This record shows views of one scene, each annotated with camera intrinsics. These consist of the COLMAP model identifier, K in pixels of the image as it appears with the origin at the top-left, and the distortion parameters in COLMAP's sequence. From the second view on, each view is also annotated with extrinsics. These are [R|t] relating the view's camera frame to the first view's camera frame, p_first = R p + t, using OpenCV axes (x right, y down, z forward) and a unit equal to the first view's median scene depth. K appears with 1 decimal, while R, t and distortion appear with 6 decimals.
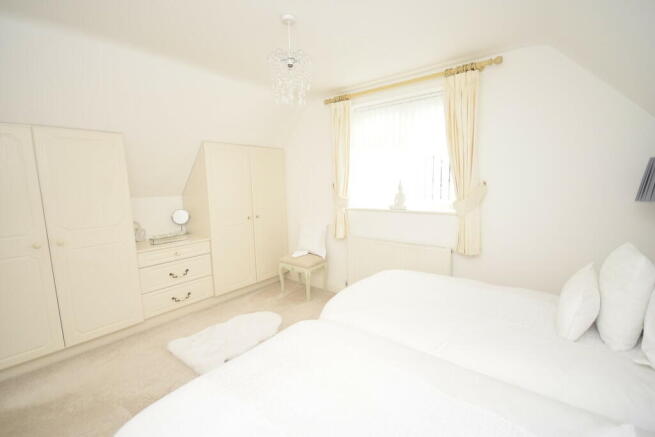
lens RADIAL K [[290.9, 0, 326.0], [0, 290.9, 219.6], [0, 0, 1]] dist [0.000004, -0.000154]
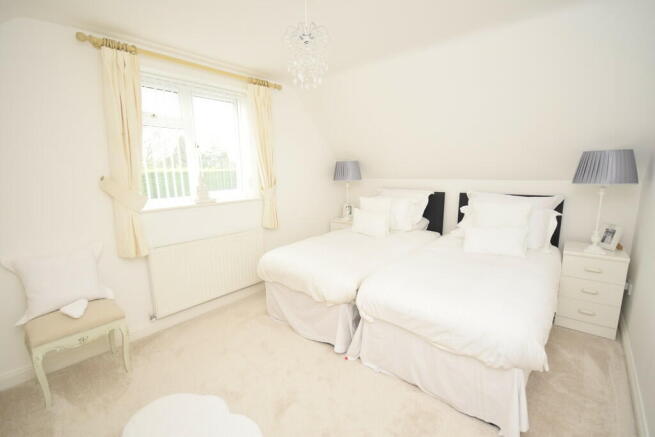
lens RADIAL K [[290.9, 0, 326.0], [0, 290.9, 219.6], [0, 0, 1]] dist [0.000004, -0.000154]
pose [[0.029137, -0.149026, 0.988404, -0.782255], [0.148606, 0.978481, 0.143149, -0.068983], [-0.988467, 0.142712, 0.050656, 0.678464]]
